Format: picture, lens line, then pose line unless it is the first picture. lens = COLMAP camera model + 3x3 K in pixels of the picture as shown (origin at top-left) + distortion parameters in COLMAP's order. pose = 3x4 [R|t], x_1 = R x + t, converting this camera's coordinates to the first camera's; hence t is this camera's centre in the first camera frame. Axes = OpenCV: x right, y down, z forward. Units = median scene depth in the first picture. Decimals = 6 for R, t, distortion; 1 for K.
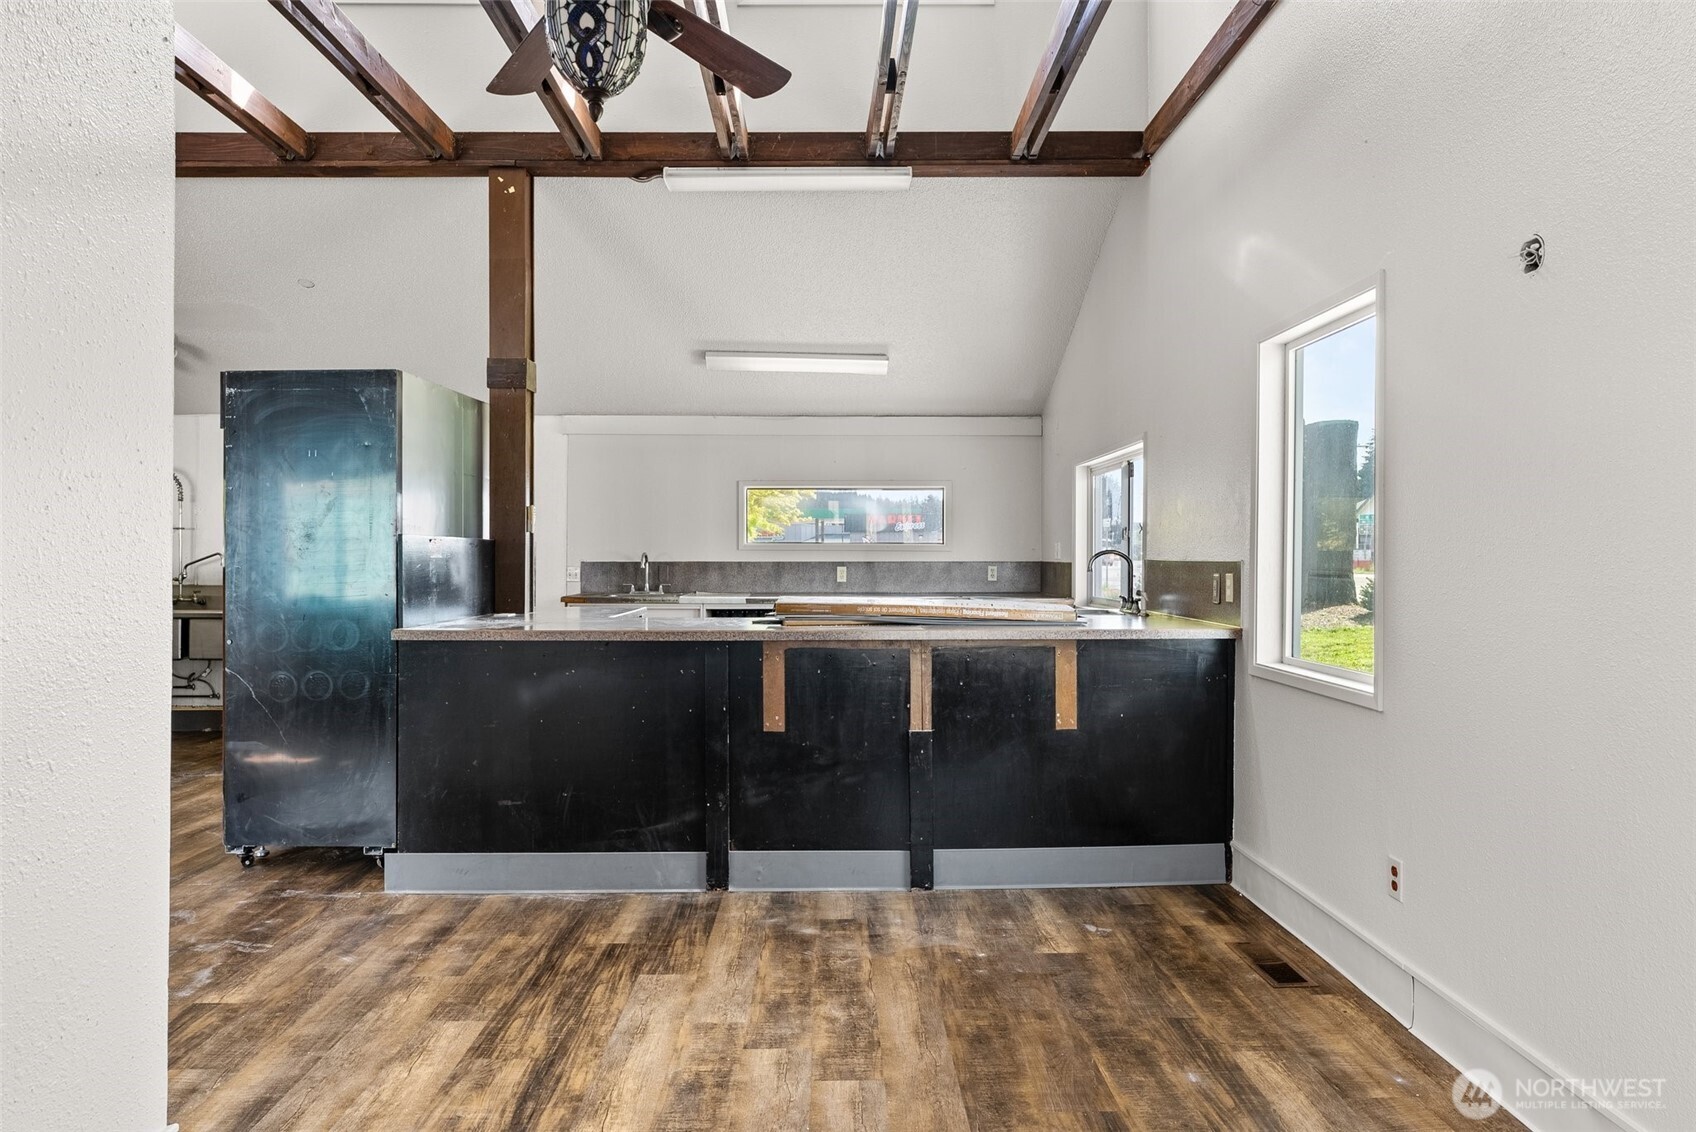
lens RADIAL K [[1114.9, 0, 848.2], [0, 1114.9, 543.9], [0, 0, 1]] dist [-0.000094, -0.000696]
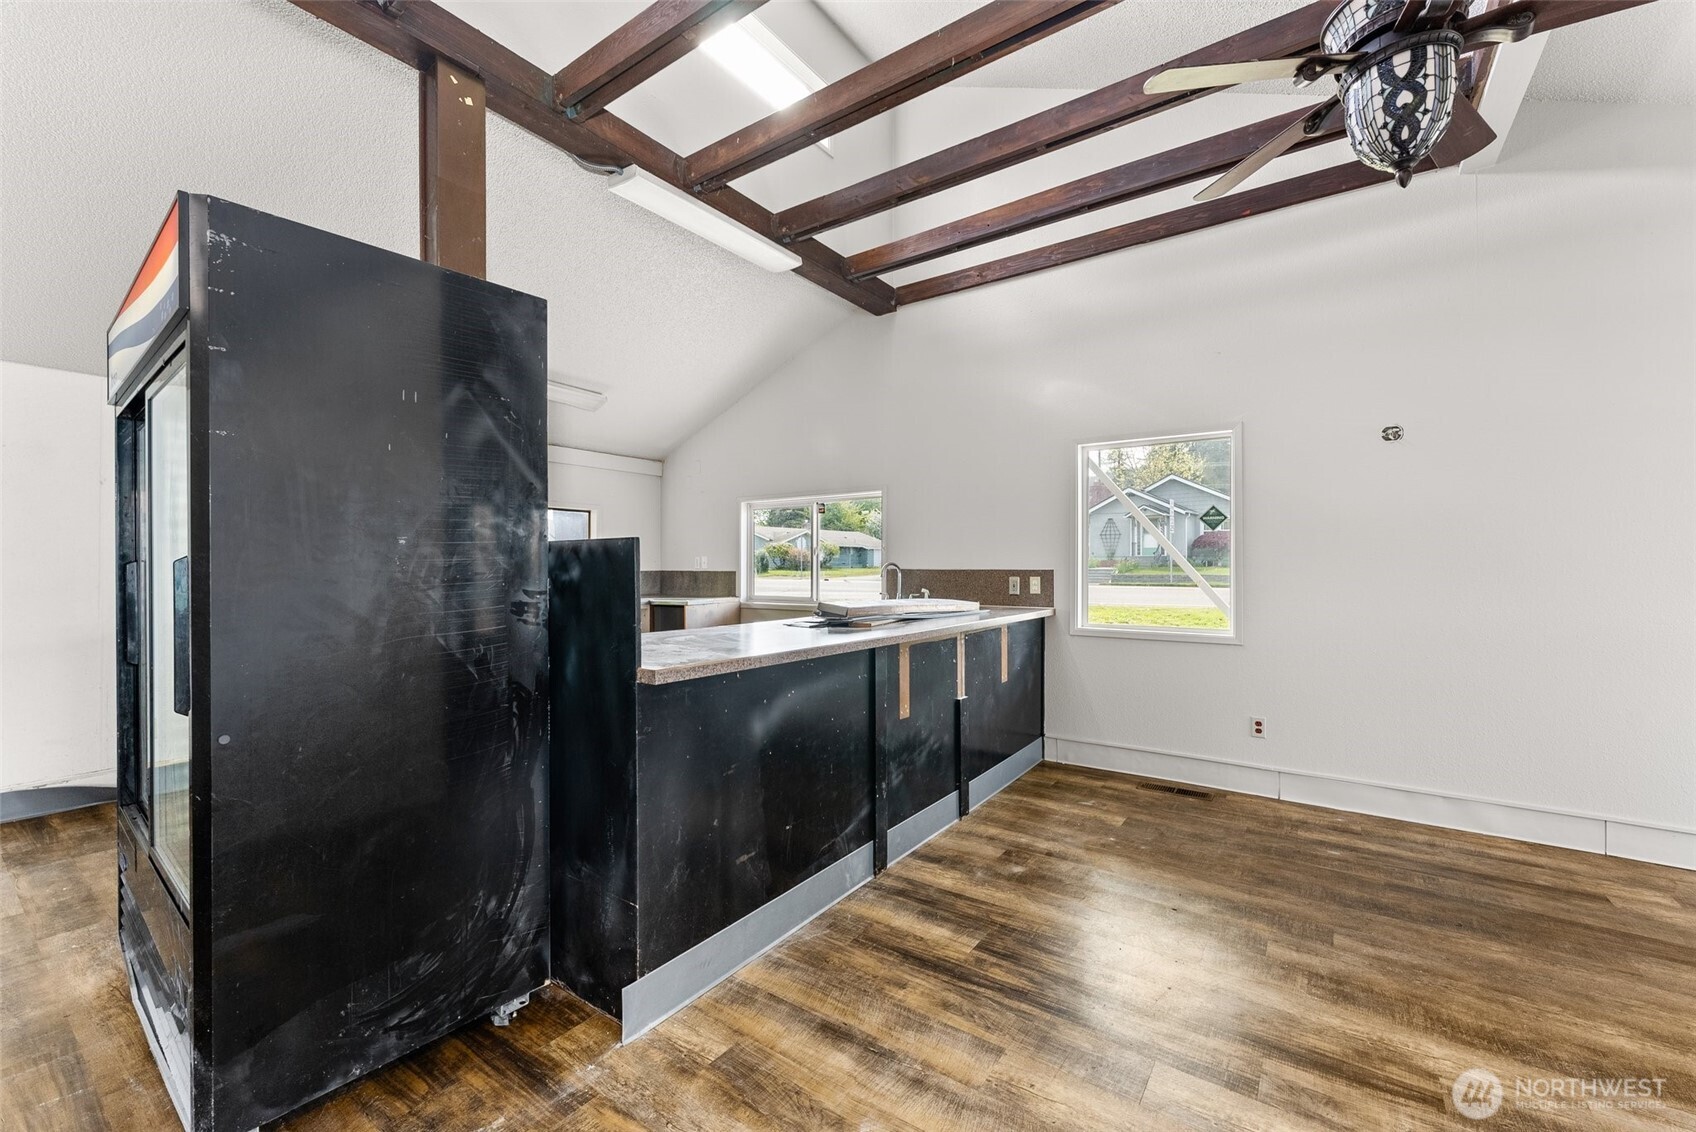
lens RADIAL K [[685.8, 0, 856.0], [0, 685.8, 566.9], [0, 0, 1]] dist [-0.001879, 0.000174]
pose [[0.588727, -0.000864, 0.808331, -0.761593], [-0.008289, 0.999940, 0.007106, 0.007037], [-0.808289, -0.010883, 0.588685, 0.704392]]
